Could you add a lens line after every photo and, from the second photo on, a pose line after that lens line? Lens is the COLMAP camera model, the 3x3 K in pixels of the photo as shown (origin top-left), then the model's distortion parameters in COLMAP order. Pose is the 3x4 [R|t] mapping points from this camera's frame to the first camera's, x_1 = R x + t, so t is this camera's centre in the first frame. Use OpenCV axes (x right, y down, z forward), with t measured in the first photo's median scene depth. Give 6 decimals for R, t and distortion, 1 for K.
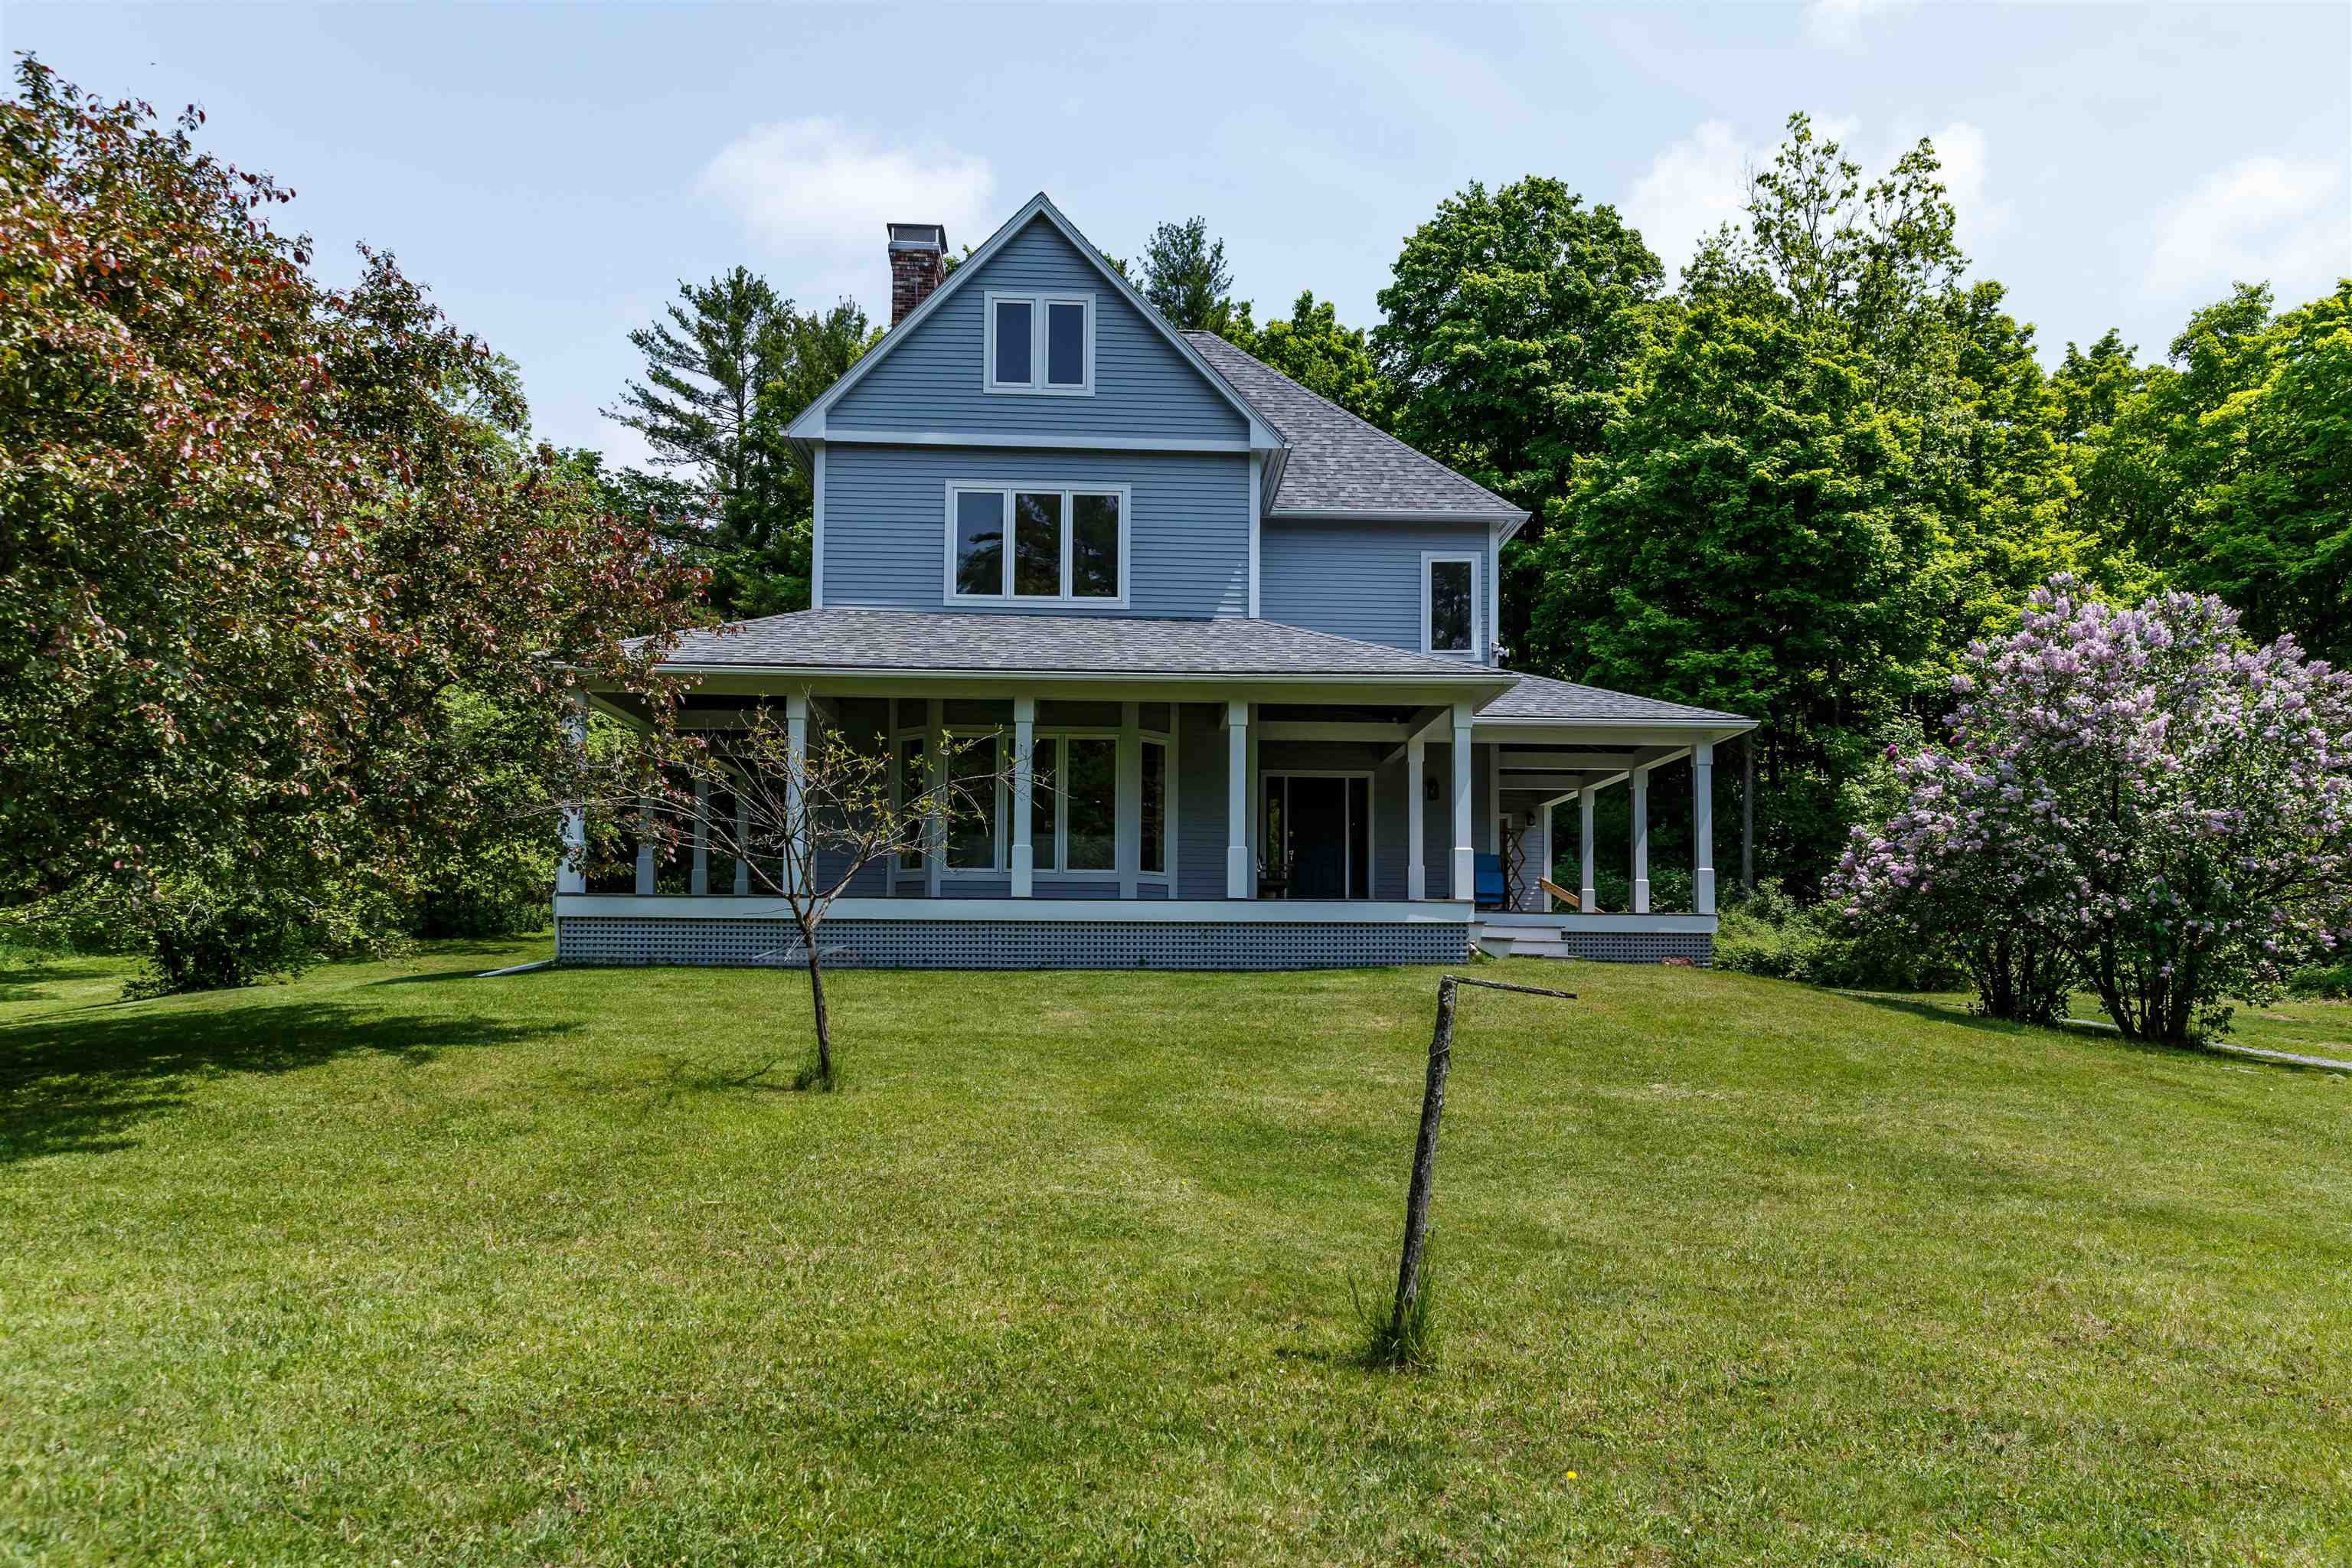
lens RADIAL K [[1618.0, 0, 1177.6], [0, 1618.0, 827.9], [0, 0, 1]] dist [0.046341, -0.002040]
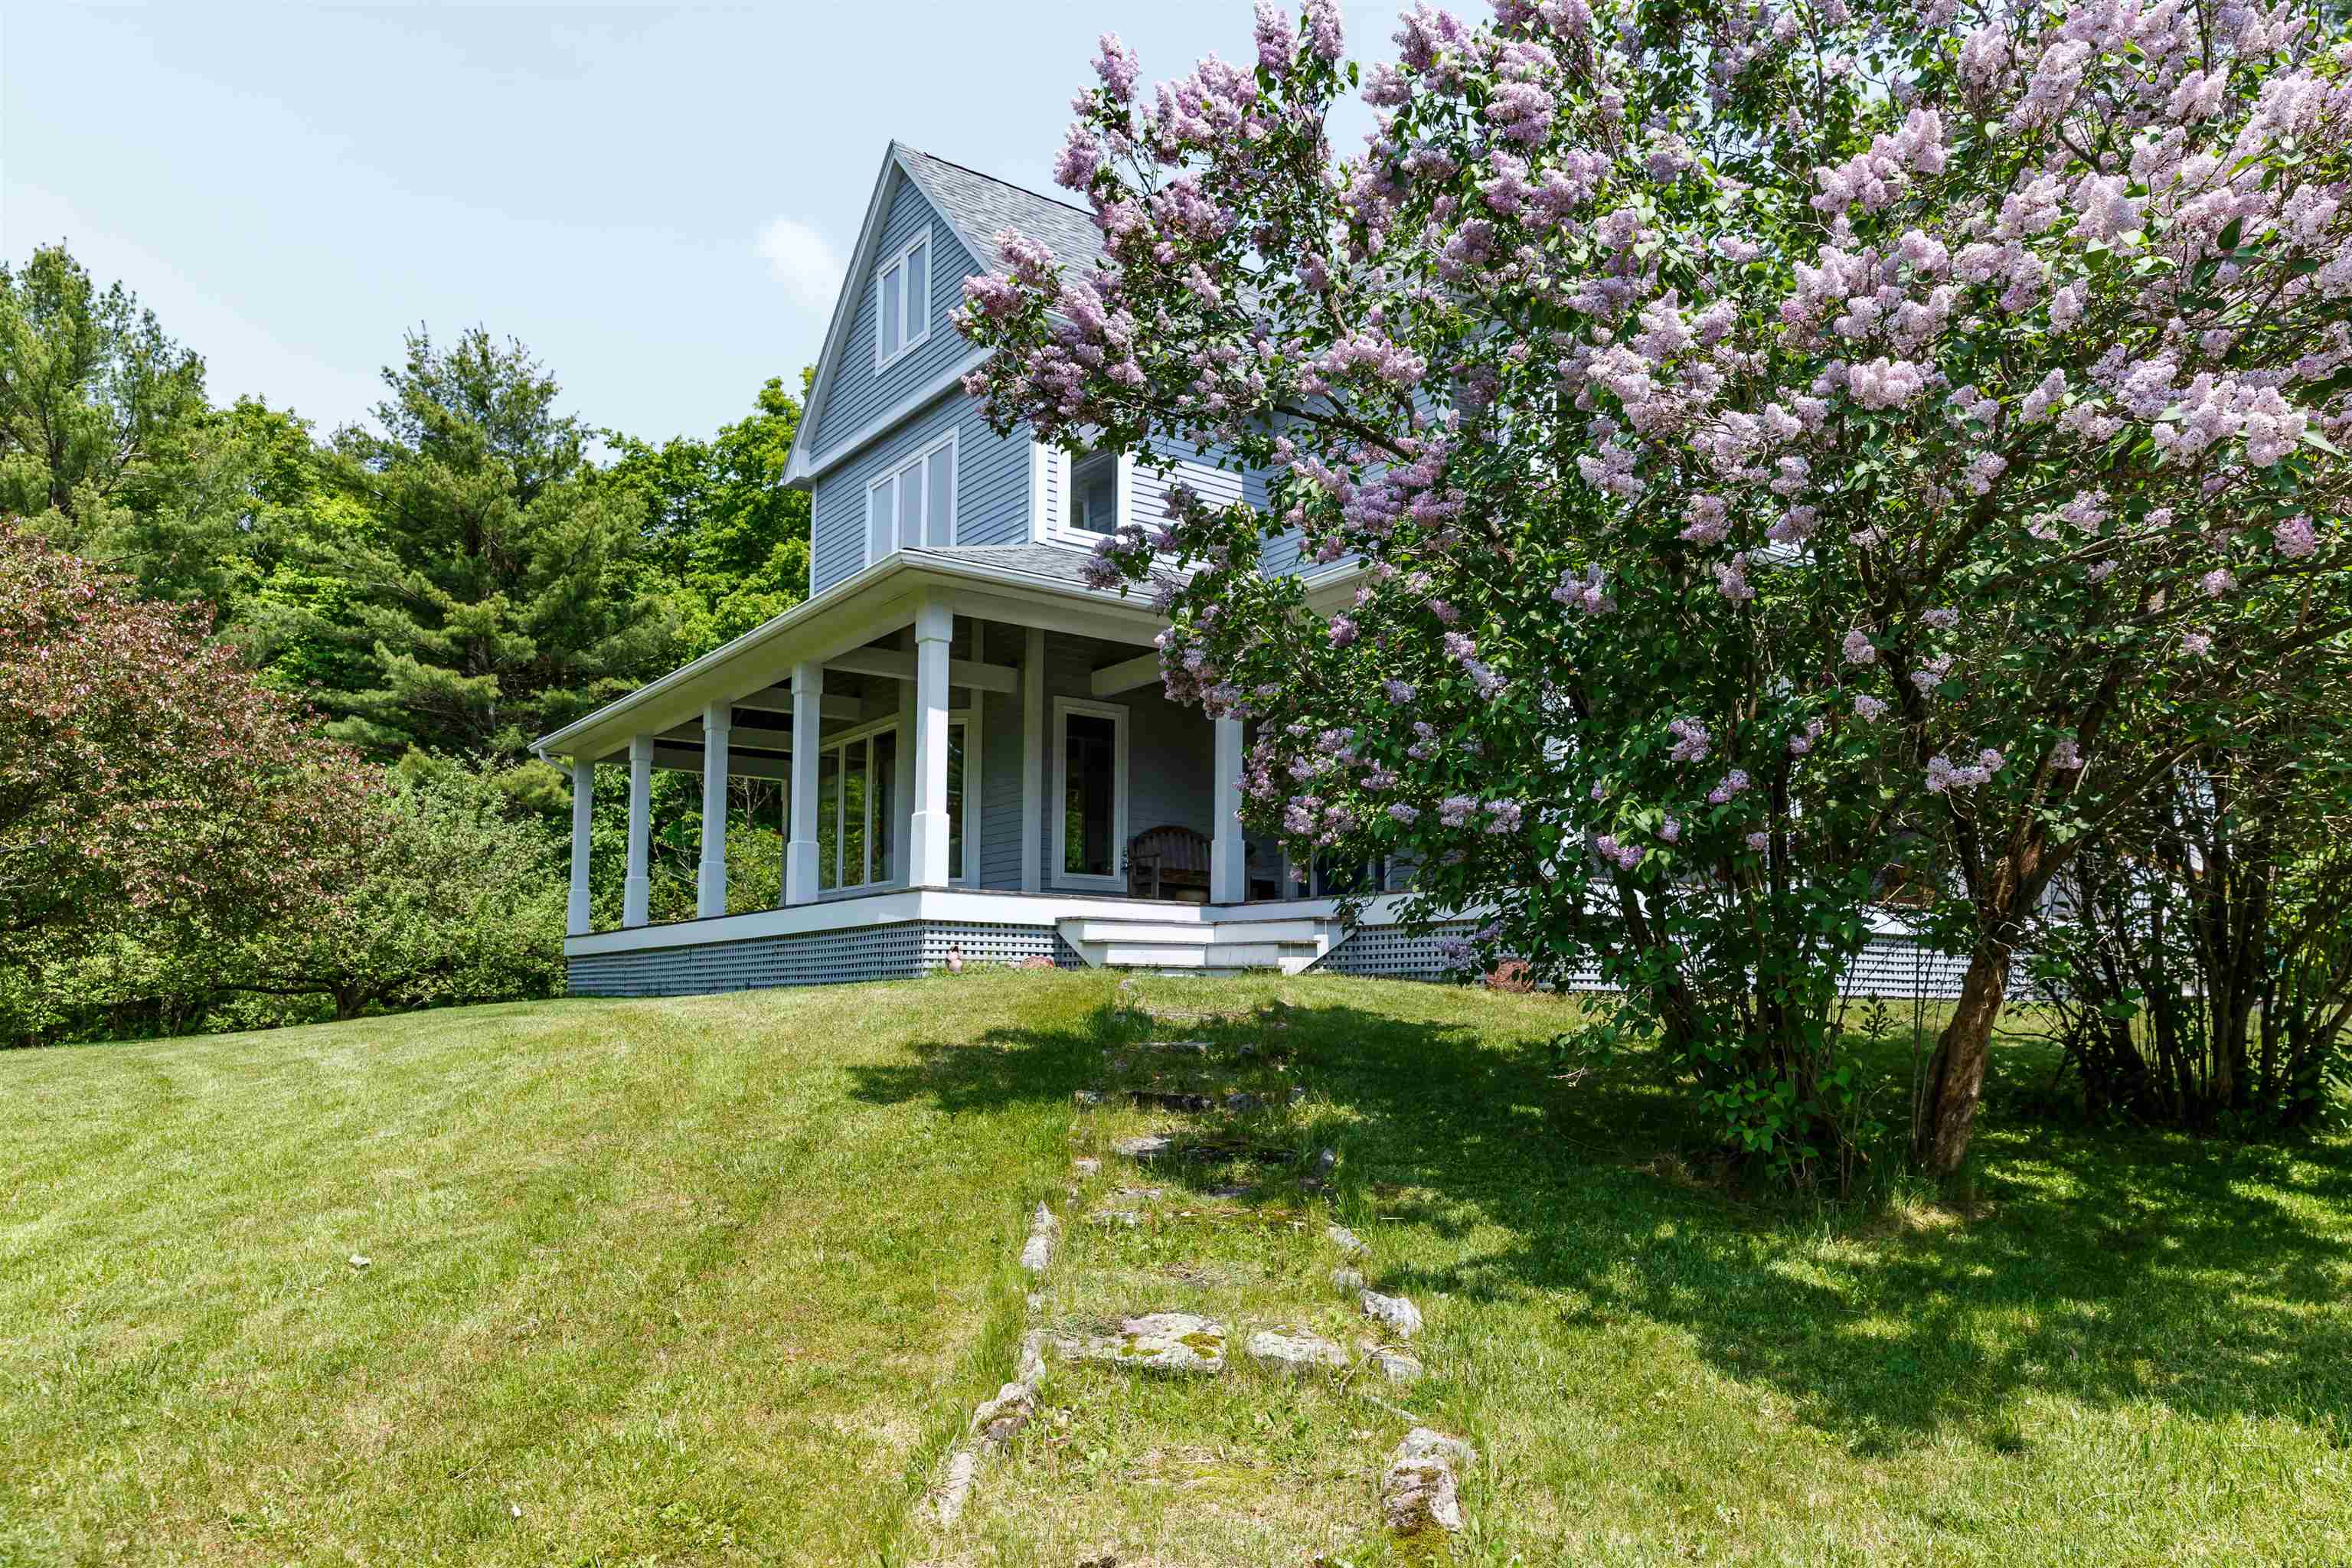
lens RADIAL K [[1618.0, 0, 1177.6], [0, 1618.0, 827.9], [0, 0, 1]] dist [0.046341, -0.002040]
pose [[0.540748, -0.099175, -0.835318, 0.718806], [0.072122, 0.994835, -0.071425, 0.066853], [0.838087, -0.021622, 0.545108, 0.628745]]
